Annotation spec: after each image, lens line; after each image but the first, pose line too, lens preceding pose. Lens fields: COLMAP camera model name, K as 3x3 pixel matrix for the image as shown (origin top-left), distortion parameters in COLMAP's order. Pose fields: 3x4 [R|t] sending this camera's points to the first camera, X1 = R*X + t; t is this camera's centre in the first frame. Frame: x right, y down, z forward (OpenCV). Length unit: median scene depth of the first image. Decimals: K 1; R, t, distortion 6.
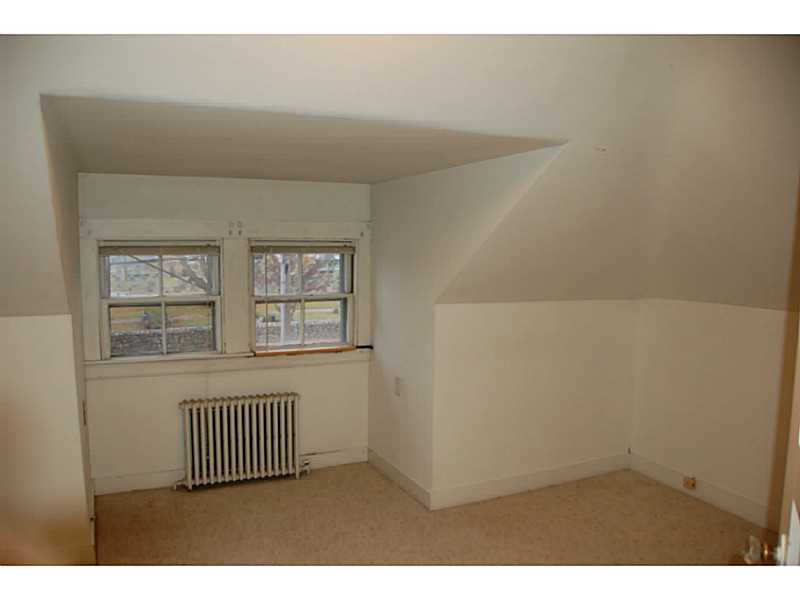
lens RADIAL K [[619.8, 0, 400.0], [0, 619.8, 300.0], [0, 0, 1]] dist [-0.038047, -0.001784]
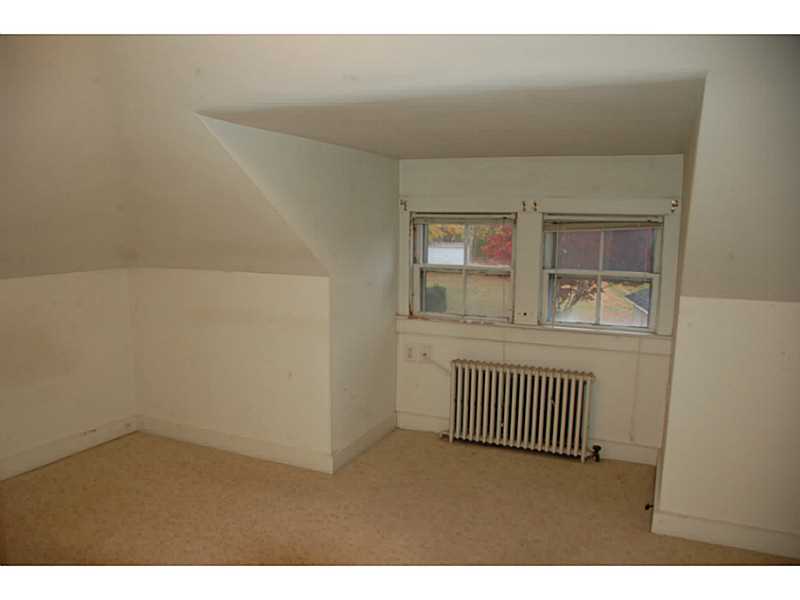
lens RADIAL K [[614.1, 0, 400.3], [0, 614.1, 287.2], [0, 0, 1]] dist [0.003845, 0.001178]
pose [[0.756273, 0.082545, -0.649029, 0.229822], [-0.070512, 0.996514, 0.044576, -0.005707], [0.650446, 0.012052, 0.759457, 0.088174]]
